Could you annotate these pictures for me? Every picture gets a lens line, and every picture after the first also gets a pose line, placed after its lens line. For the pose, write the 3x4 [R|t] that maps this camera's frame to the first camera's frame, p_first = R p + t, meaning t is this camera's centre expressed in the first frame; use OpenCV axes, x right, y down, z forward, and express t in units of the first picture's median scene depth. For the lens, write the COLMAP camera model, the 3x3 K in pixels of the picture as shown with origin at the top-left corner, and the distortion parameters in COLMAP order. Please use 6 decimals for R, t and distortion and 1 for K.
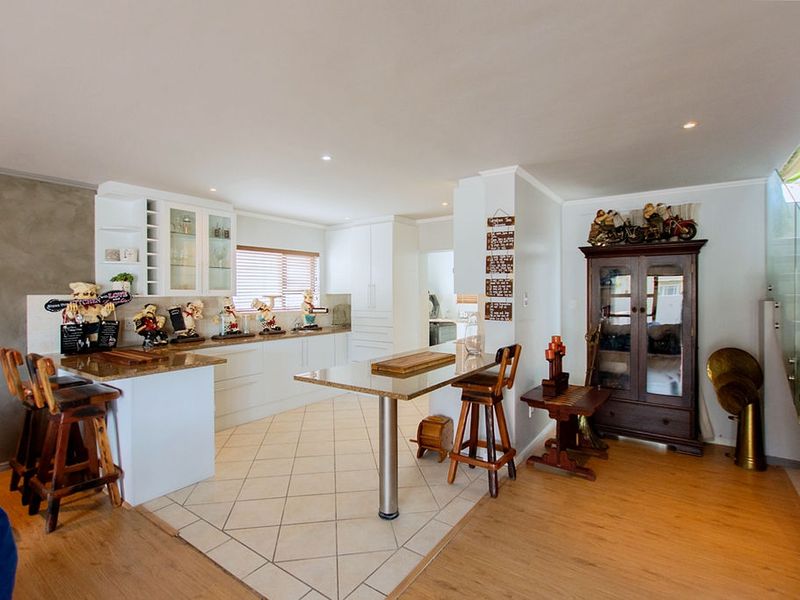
lens RADIAL K [[400.1, 0, 395.2], [0, 400.1, 297.8], [0, 0, 1]] dist [-0.002632, 0.004494]
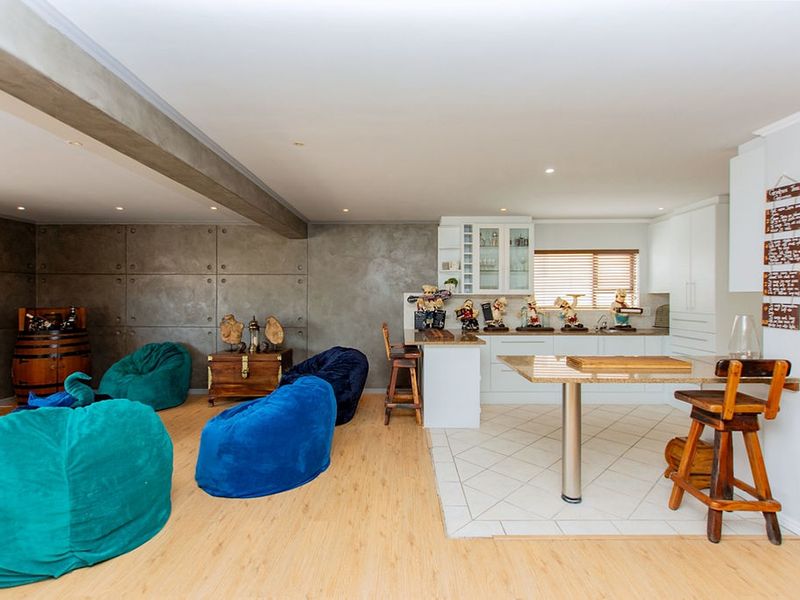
lens RADIAL K [[400.1, 0, 398.3], [0, 400.1, 299.1], [0, 0, 1]] dist [-0.002632, 0.004494]
pose [[0.580367, 0.013314, -0.814246, 0.387029], [-0.010908, 0.999904, 0.008575, 0.004261], [0.814282, 0.003905, 0.580457, 0.003962]]
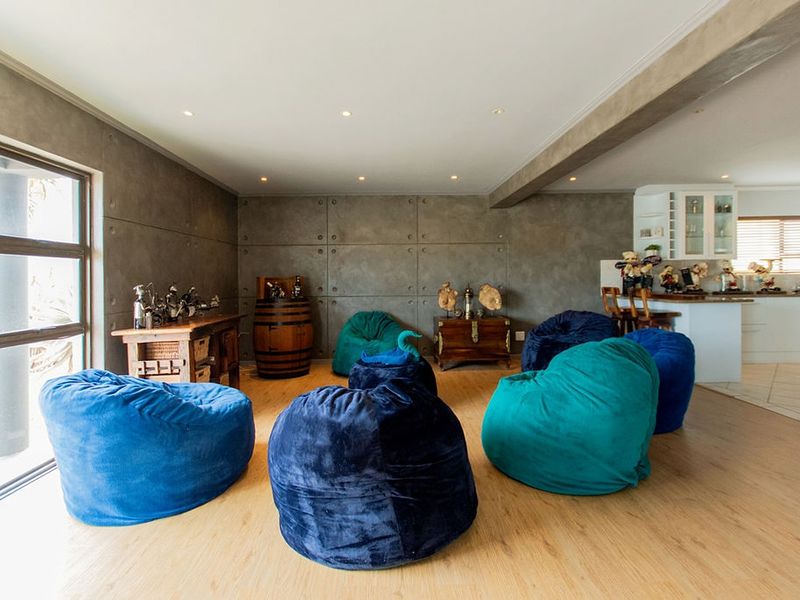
lens RADIAL K [[400.1, 0, 413.5], [0, 400.1, 282.4], [0, 0, 1]] dist [-0.002632, 0.004494]
pose [[0.598617, 0.006931, -0.801005, -0.016985], [0.001448, 0.999952, 0.009734, 0.063519], [0.801034, -0.006987, 0.598578, -0.610504]]
